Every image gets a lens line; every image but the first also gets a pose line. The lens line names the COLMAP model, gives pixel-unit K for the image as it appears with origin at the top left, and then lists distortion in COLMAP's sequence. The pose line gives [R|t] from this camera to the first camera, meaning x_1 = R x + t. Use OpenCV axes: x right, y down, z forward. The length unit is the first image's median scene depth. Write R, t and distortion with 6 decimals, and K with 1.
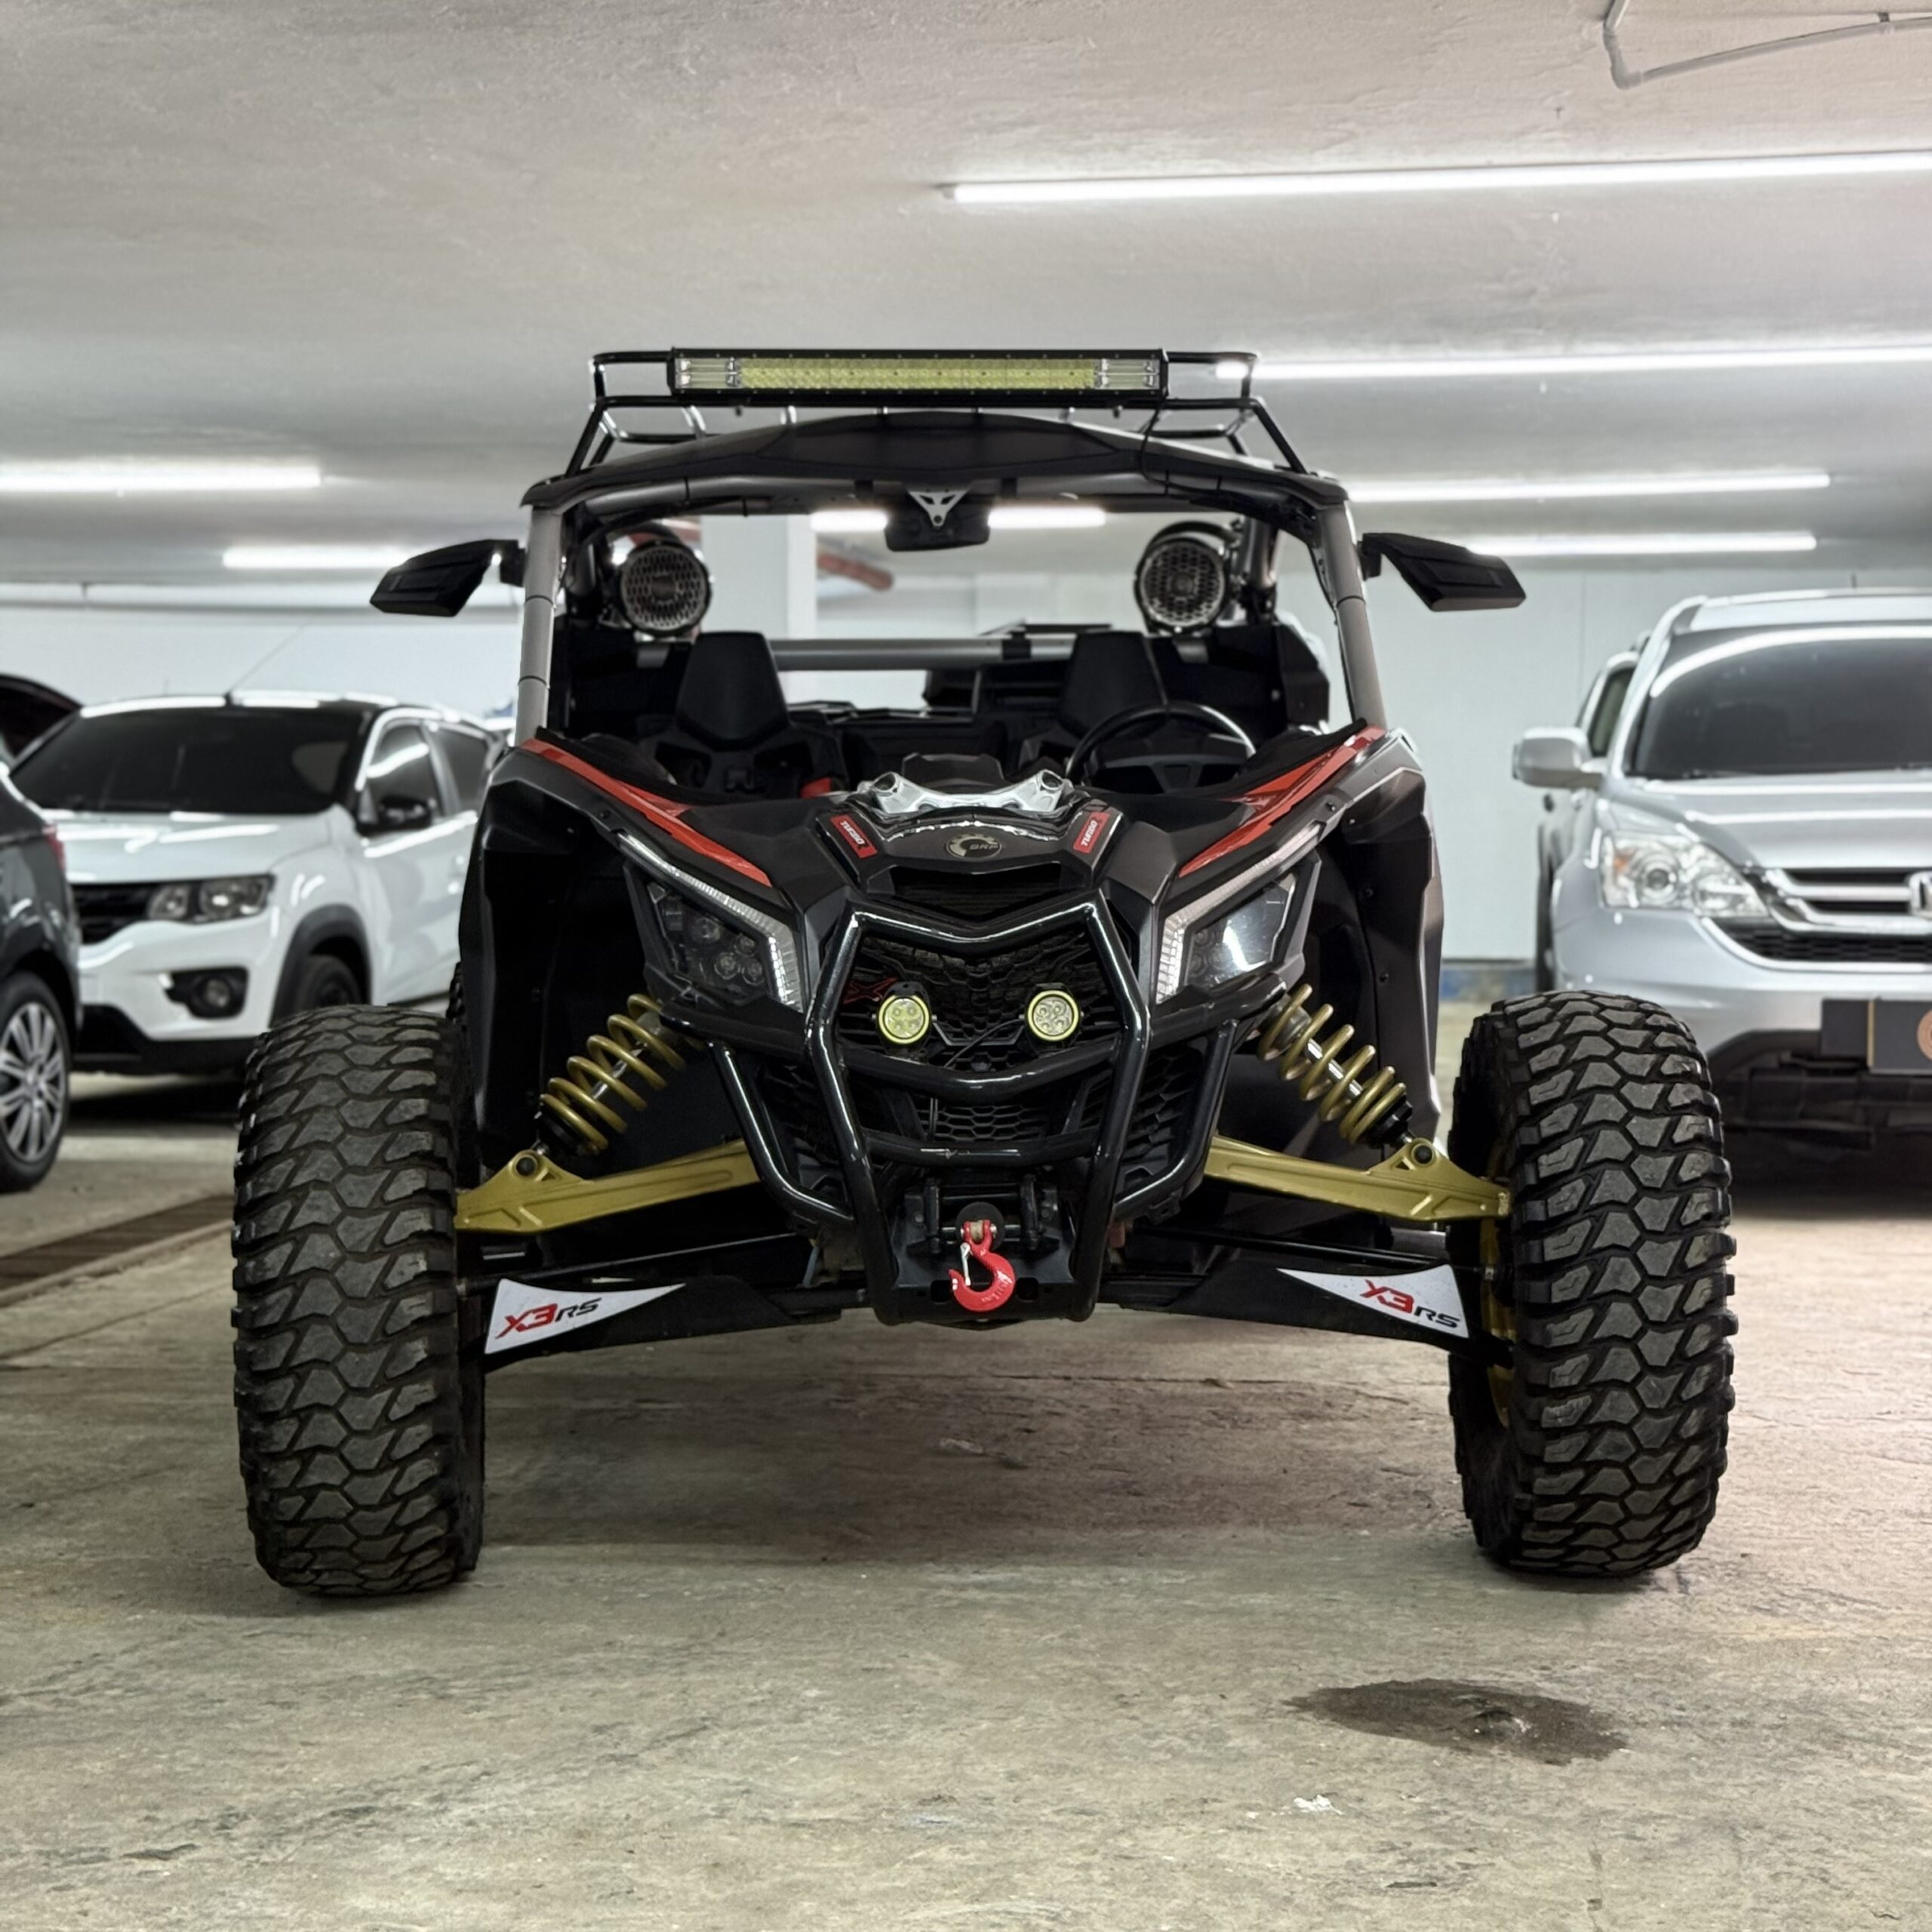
lens RADIAL K [[3566.4, 0, 959.7], [0, 3566.4, 971.4], [0, 0, 1]] dist [0.126346, 0.000000]
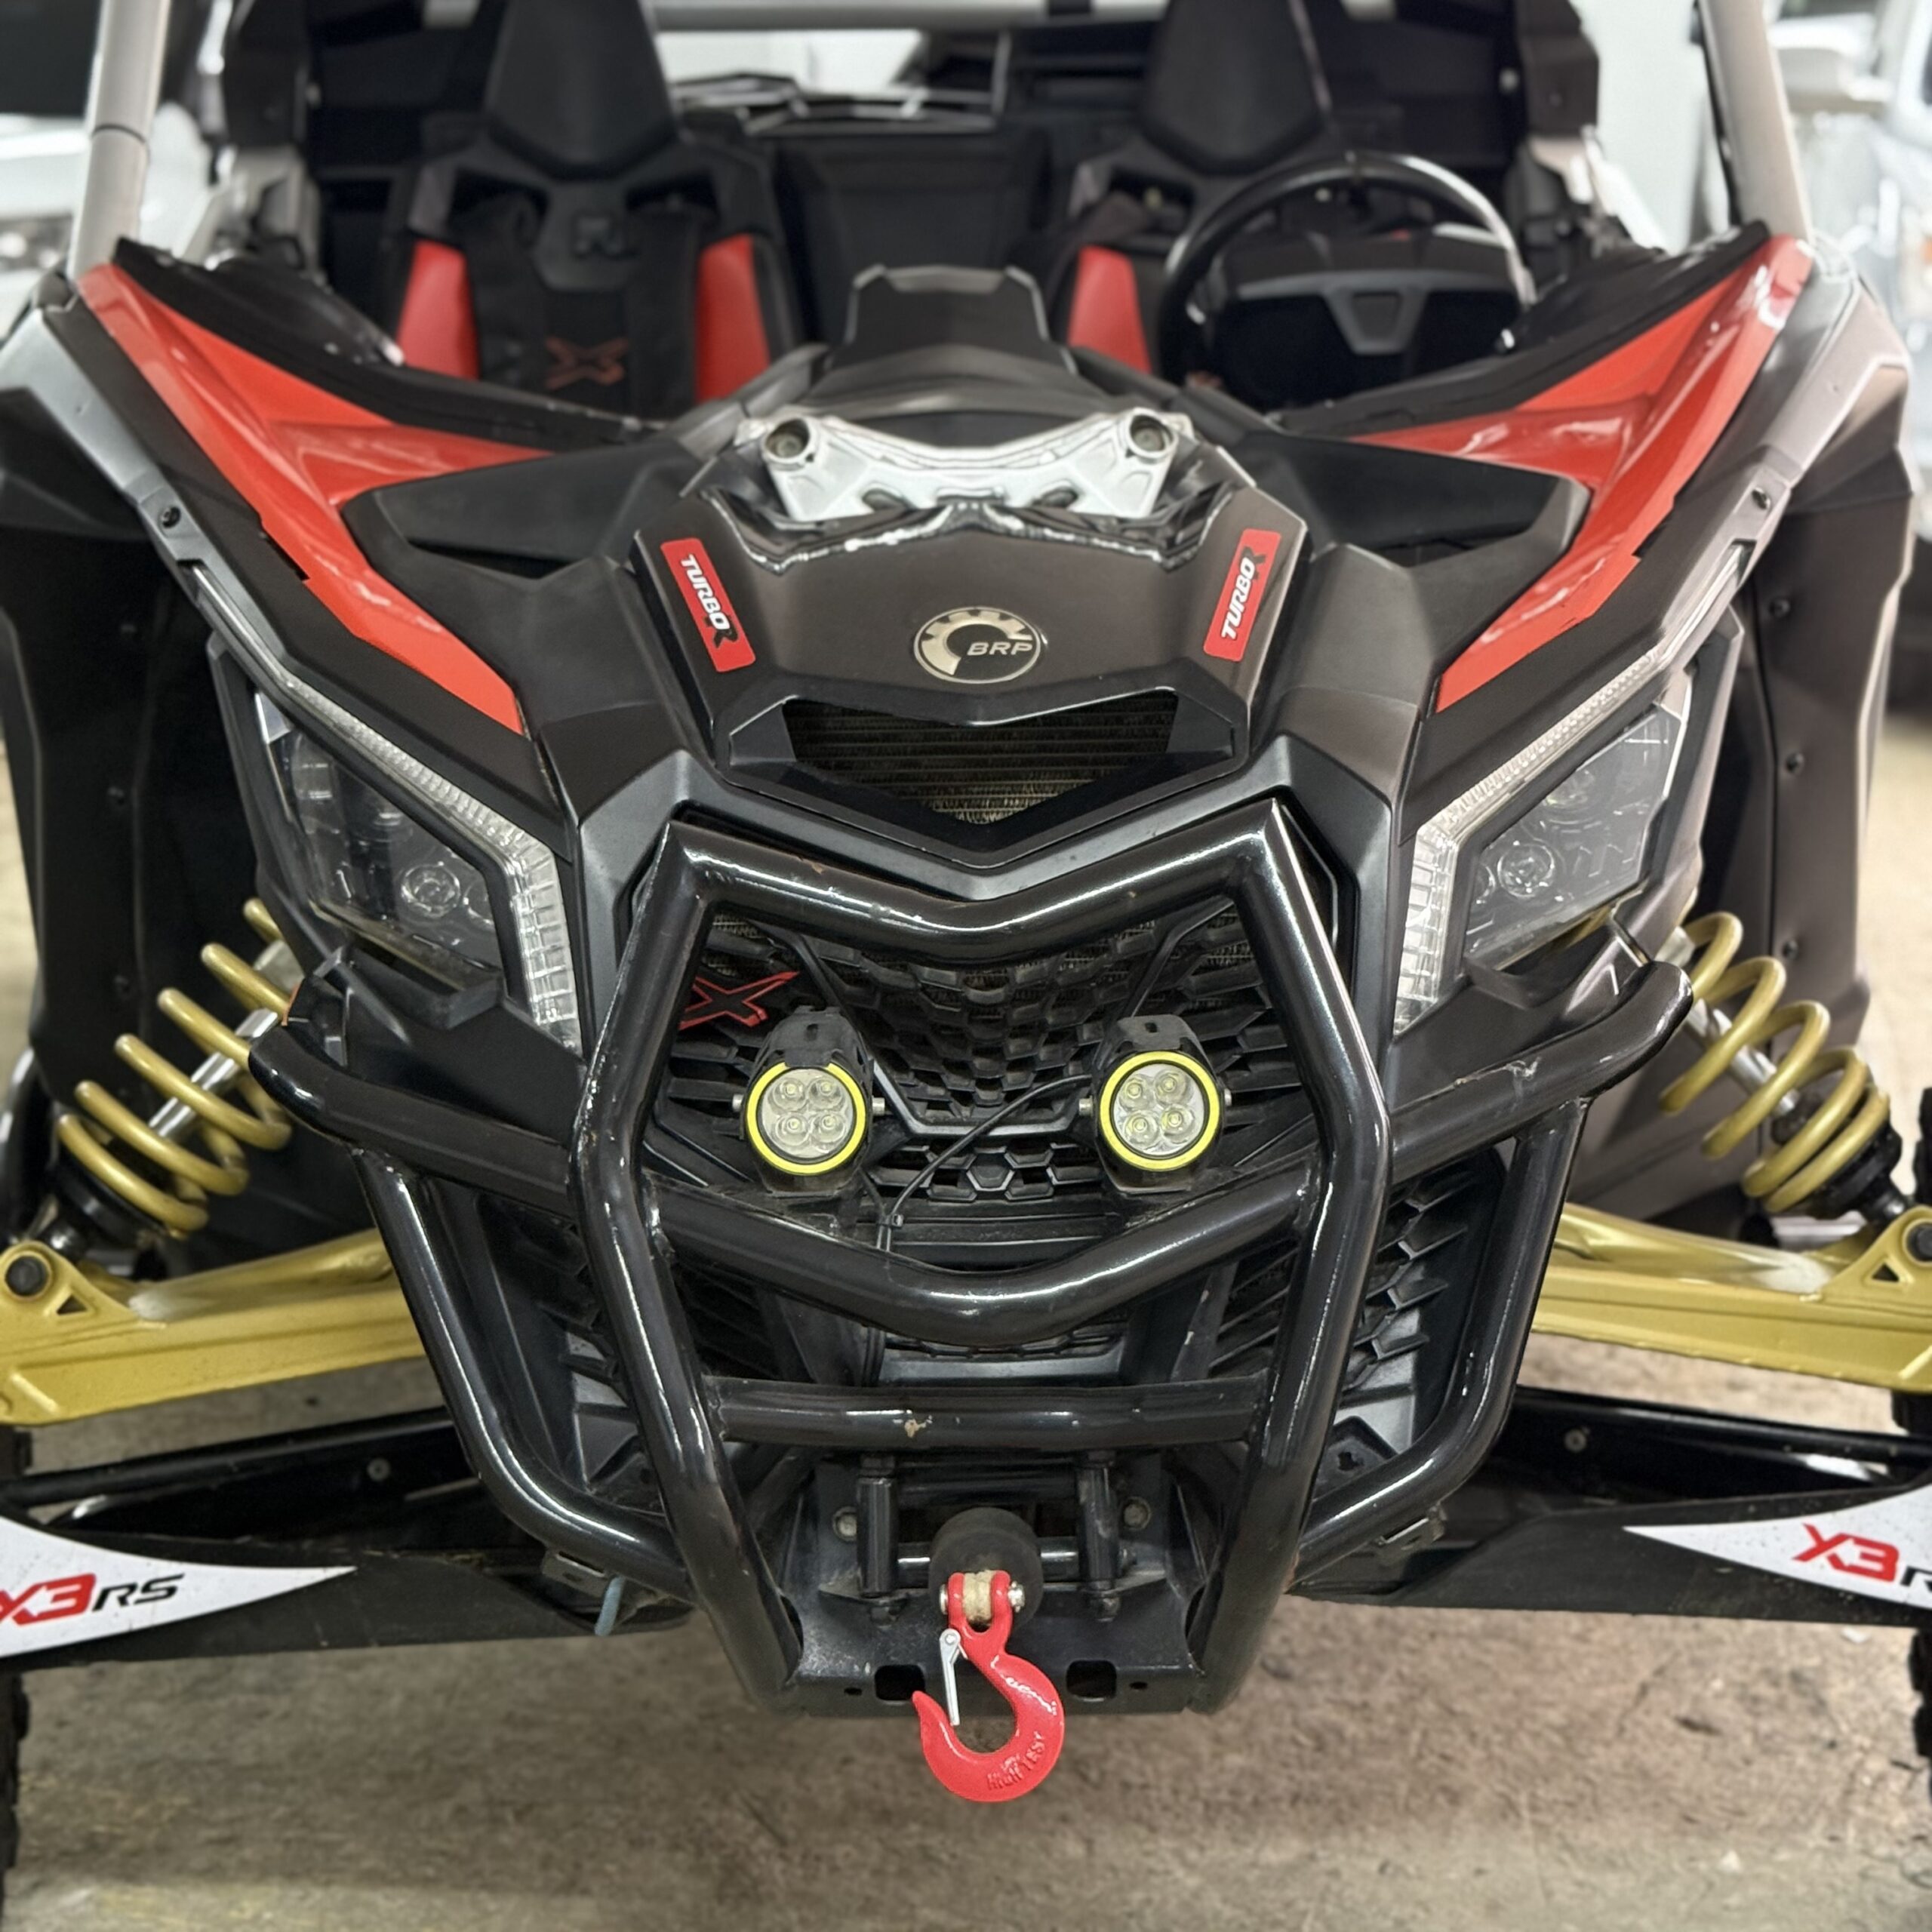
lens RADIAL K [[3566.4, 0, 968.7], [0, 3566.4, 966.4], [0, 0, 1]] dist [0.126346, 0.000000]
pose [[0.999967, 0.003700, -0.007180, 0.006086], [-0.002069, 0.976563, 0.215220, -0.088576], [0.007808, -0.215198, 0.976539, 0.551800]]
